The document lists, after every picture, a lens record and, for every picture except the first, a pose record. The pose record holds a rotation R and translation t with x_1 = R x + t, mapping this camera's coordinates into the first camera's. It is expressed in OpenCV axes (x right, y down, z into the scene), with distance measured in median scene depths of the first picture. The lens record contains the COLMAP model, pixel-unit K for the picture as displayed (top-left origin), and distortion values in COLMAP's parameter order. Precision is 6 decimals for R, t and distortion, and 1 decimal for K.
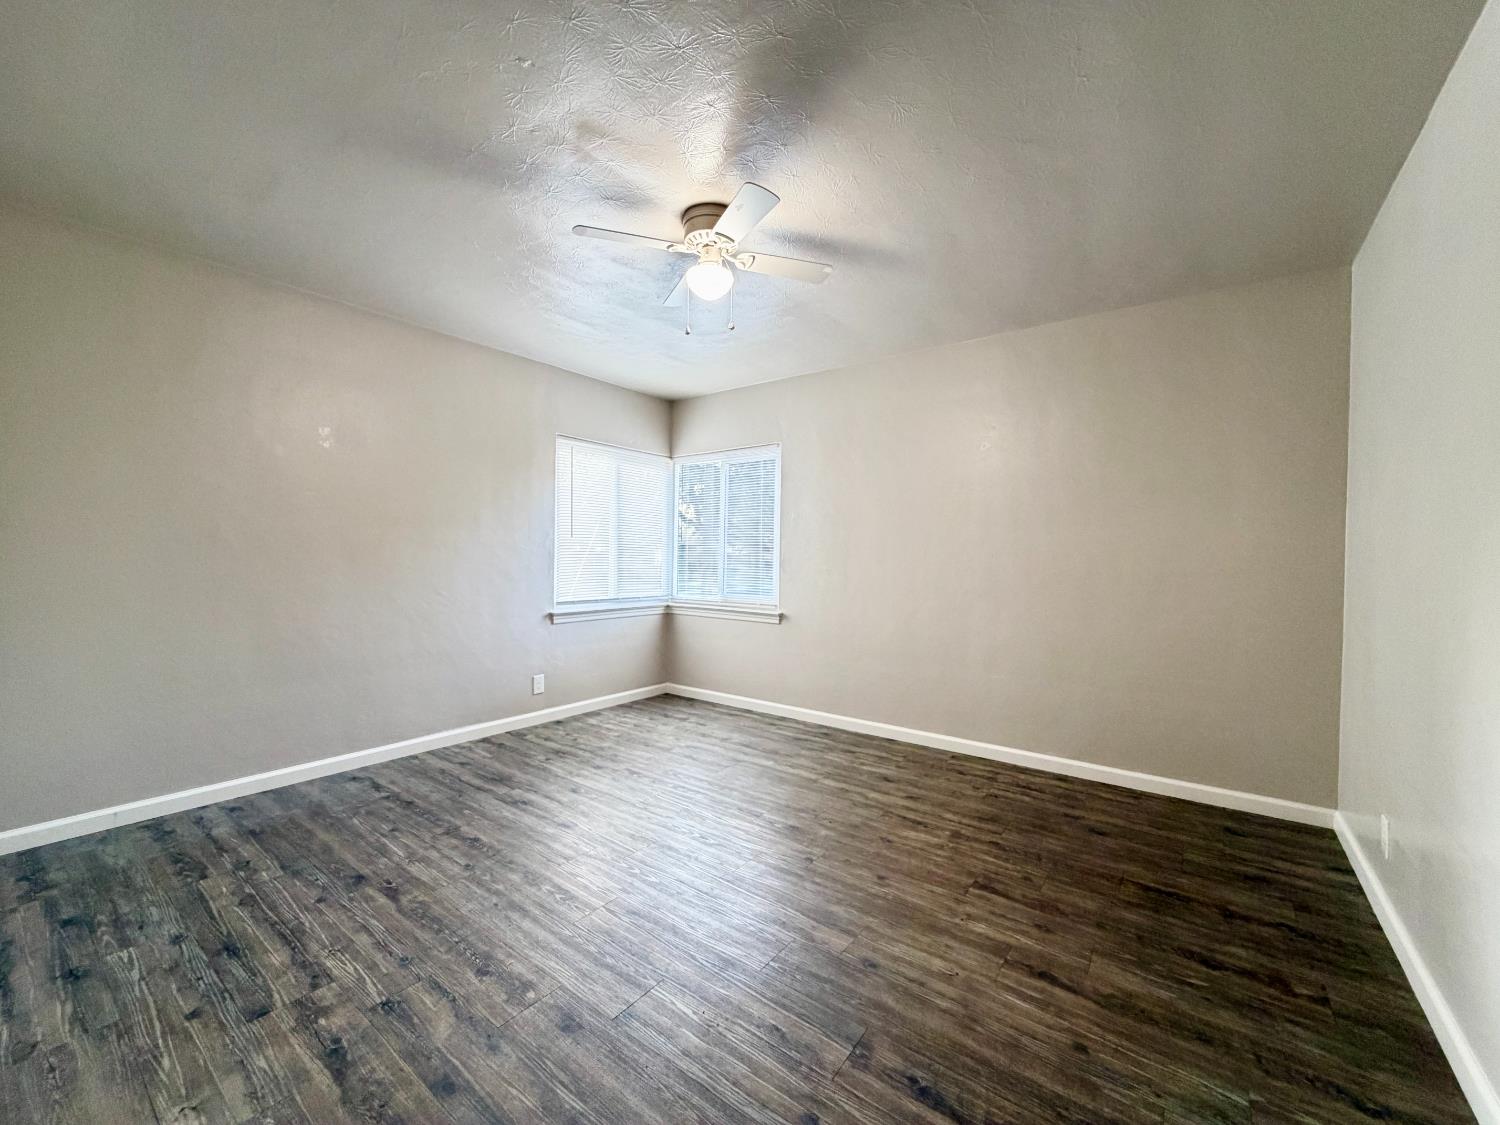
lens RADIAL K [[599.3, 0, 747.0], [0, 599.3, 559.8], [0, 0, 1]] dist [0.001363, -0.000844]
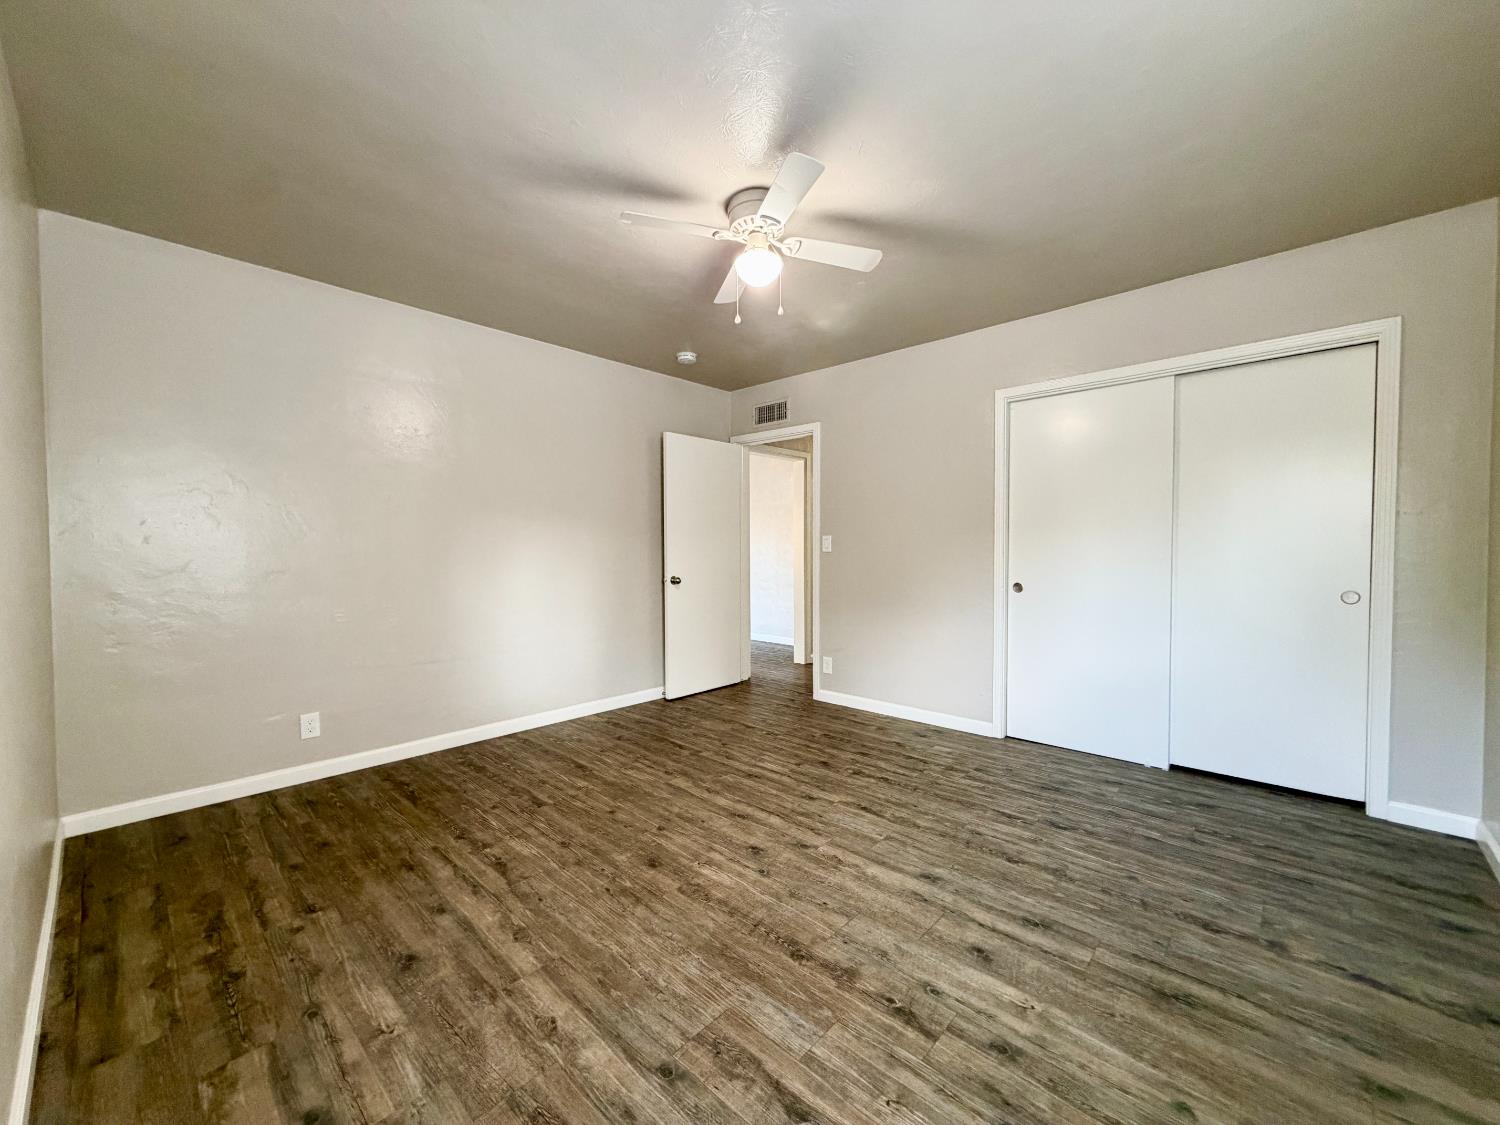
lens RADIAL K [[599.3, 0, 752.2], [0, 599.3, 560.4], [0, 0, 1]] dist [0.001363, -0.000844]
pose [[-0.995156, -0.012027, 0.097570, -0.156330], [-0.009259, 0.999543, 0.028771, -0.006656], [-0.097871, 0.027728, -0.994813, 2.040432]]
